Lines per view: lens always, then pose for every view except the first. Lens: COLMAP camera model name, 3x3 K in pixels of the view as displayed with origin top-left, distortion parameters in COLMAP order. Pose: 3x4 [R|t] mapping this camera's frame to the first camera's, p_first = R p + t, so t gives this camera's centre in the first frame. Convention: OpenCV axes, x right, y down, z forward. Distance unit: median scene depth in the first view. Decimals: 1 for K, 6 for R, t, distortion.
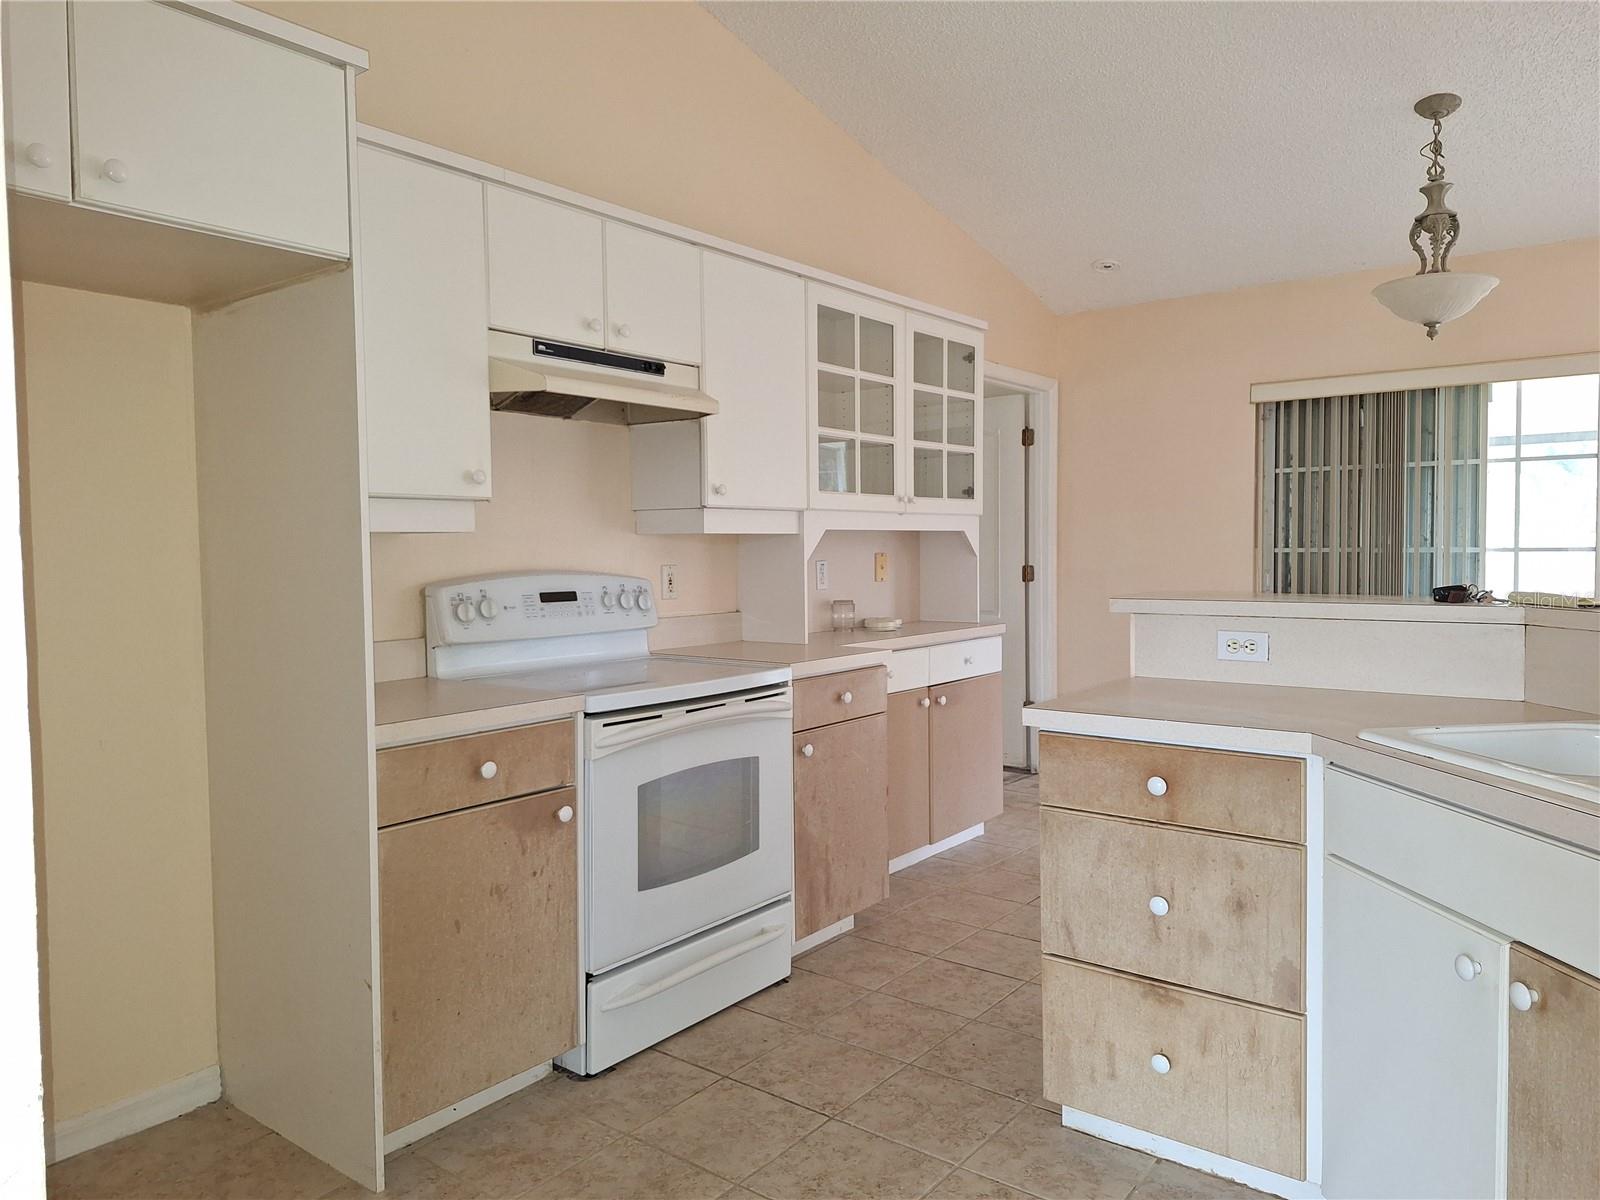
lens RADIAL K [[1107.2, 0, 800.0], [0, 1107.2, 600.0], [0, 0, 1]] dist [0.097888, -0.121462]
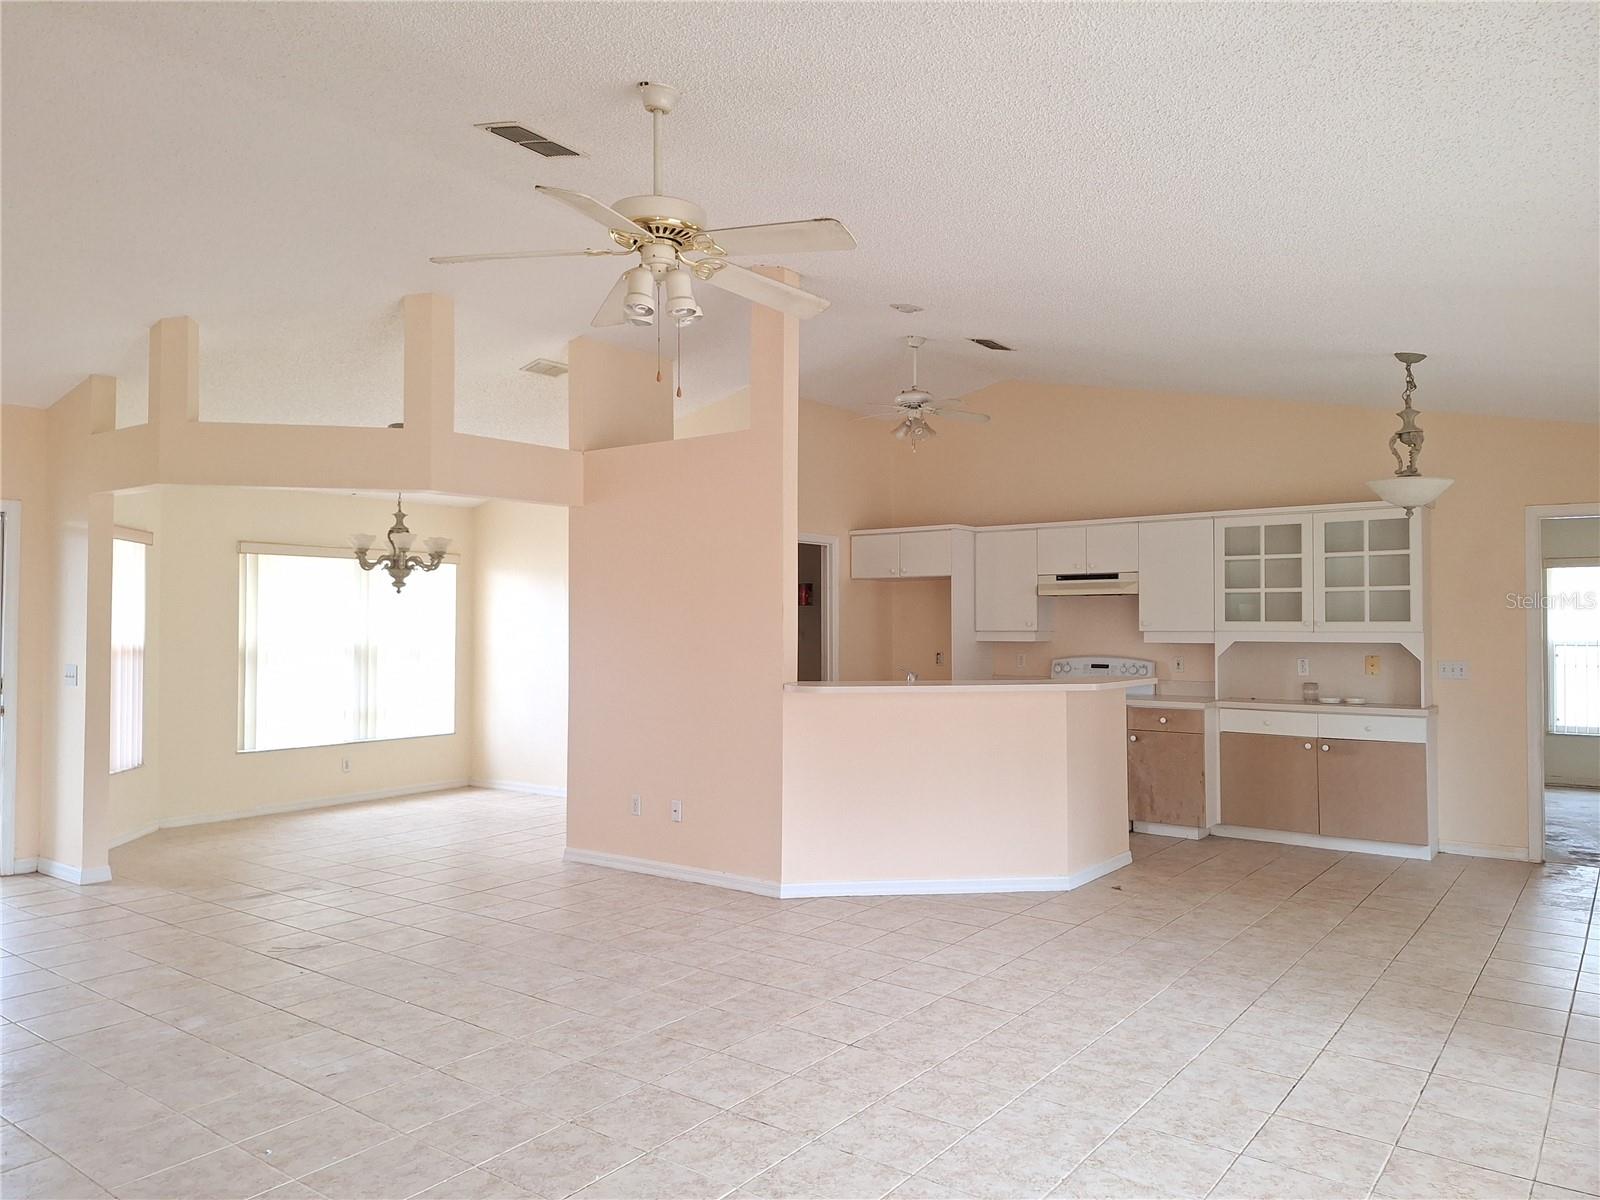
lens RADIAL K [[1107.2, 0, 800.0], [0, 1107.2, 600.0], [0, 0, 1]] dist [0.097888, -0.121462]
pose [[0.013697, -0.016764, -0.999766, 1.946262], [-0.052300, 0.998479, -0.017459, -0.061793], [0.998538, 0.052526, 0.012799, 0.221622]]
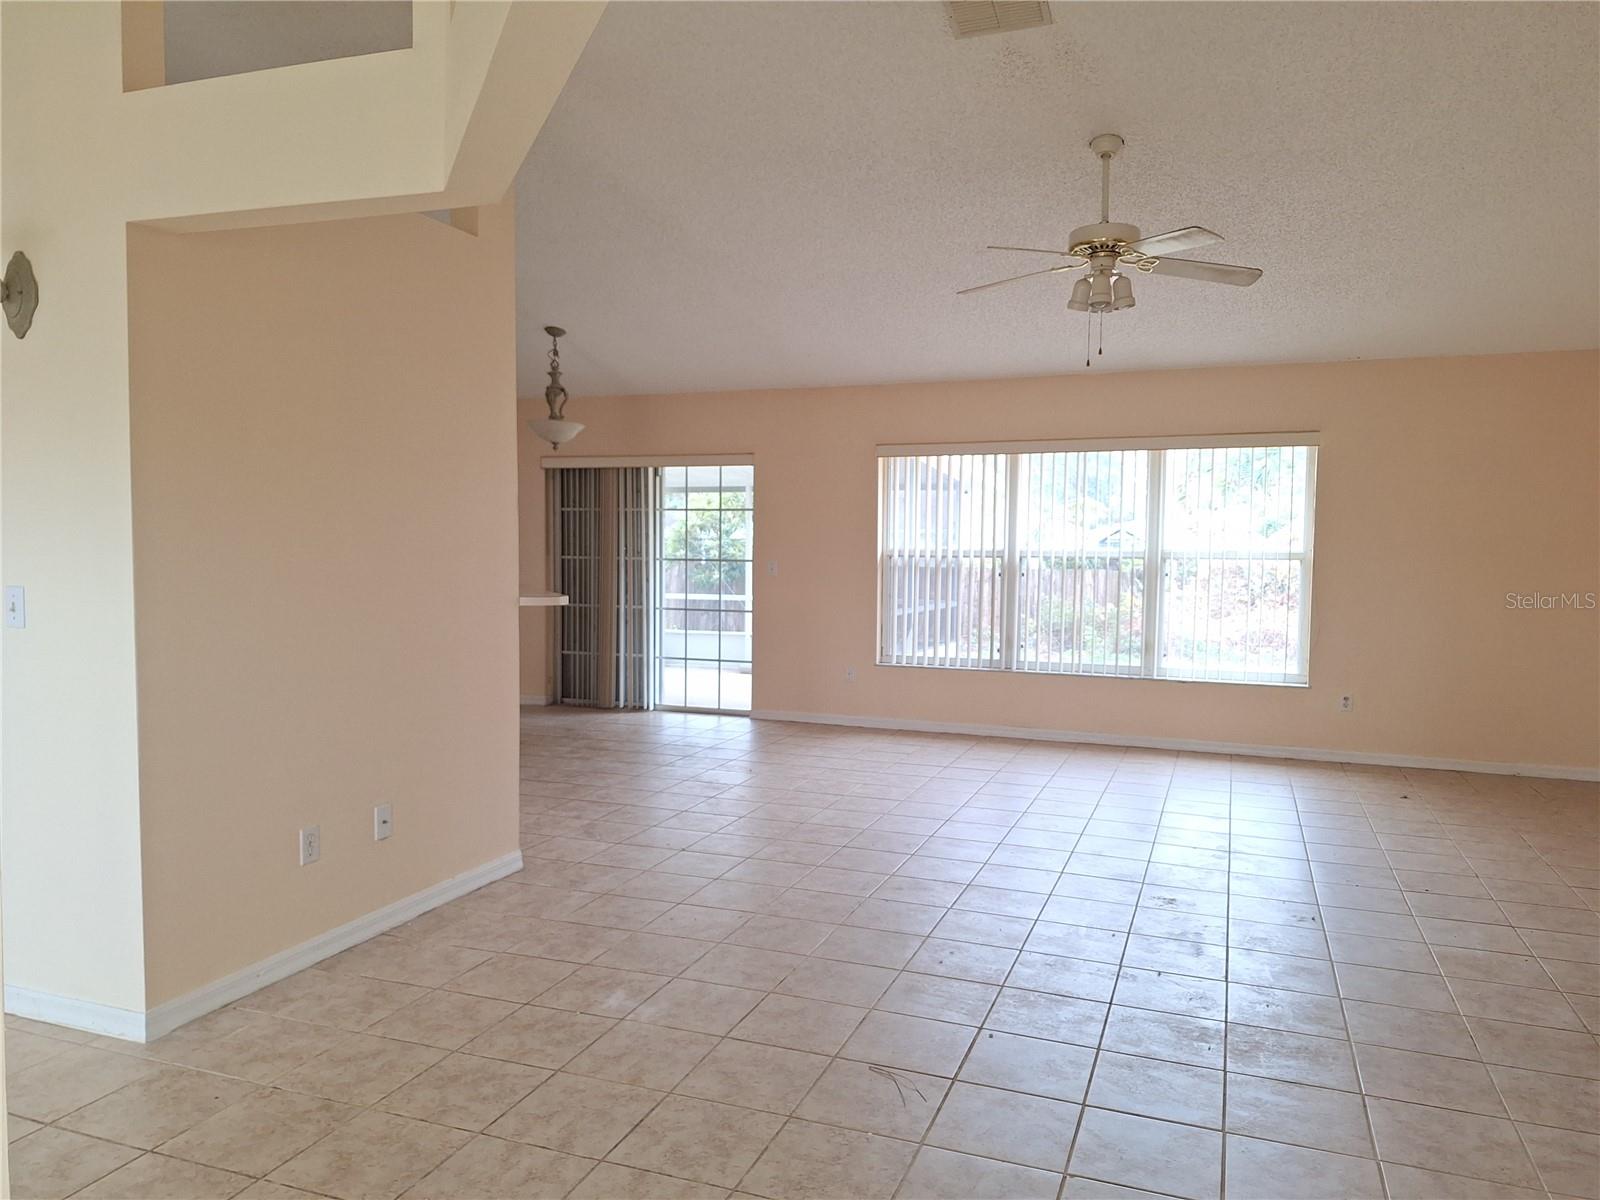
lens RADIAL K [[1117.6, 0, 816.5], [0, 1117.6, 602.2], [0, 0, 1]] dist [0.062081, 0.000029]
pose [[0.954290, 0.002378, 0.298874, 0.408248], [-0.002372, 0.999997, -0.000383, 0.031345], [-0.298874, -0.000343, 0.954292, -0.980714]]
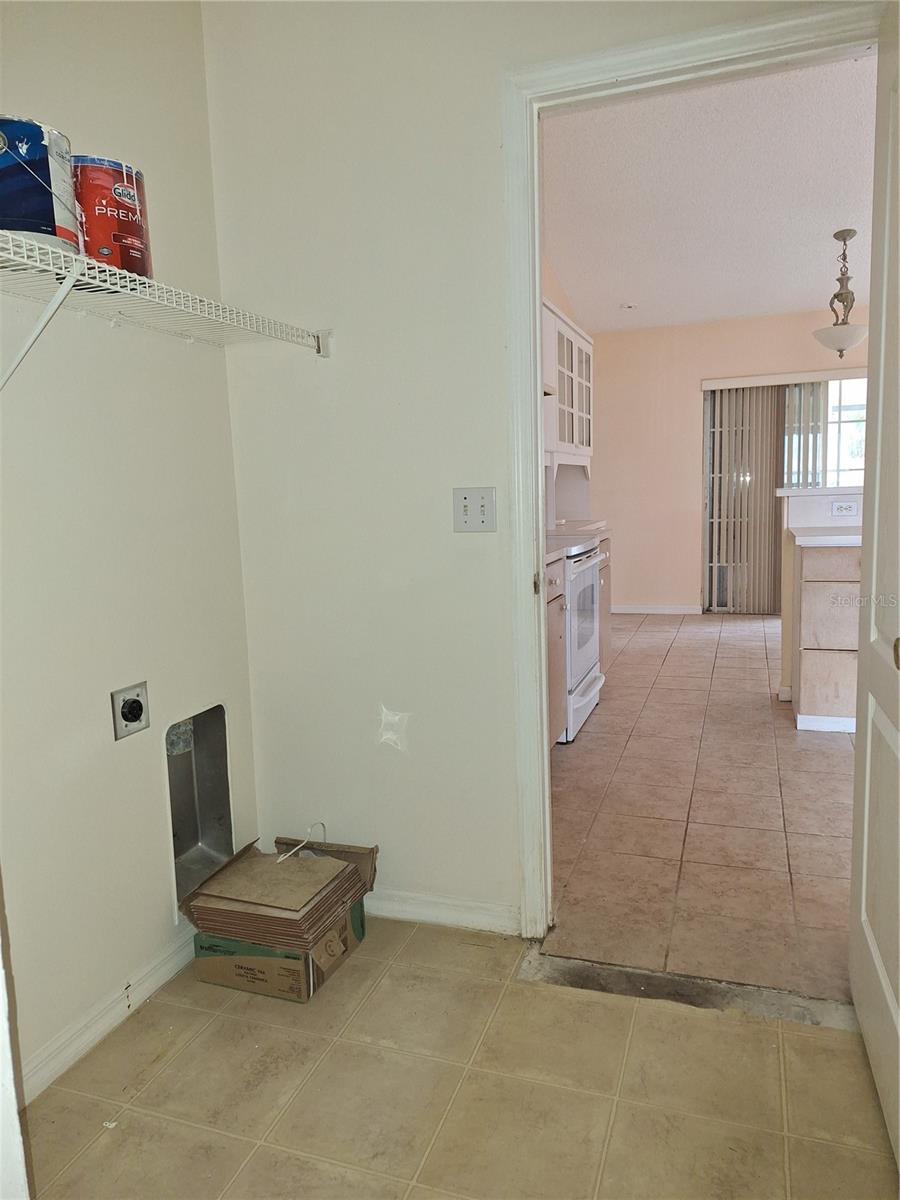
lens RADIAL K [[830.4, 0, 450.0], [0, 830.4, 600.0], [0, 0, 1]] dist [0.097888, -0.121462]
pose [[0.947853, -0.064594, 0.312092, -0.555742], [0.039836, 0.995578, 0.085072, 0.032134], [-0.316207, -0.068203, 0.946235, -0.193281]]
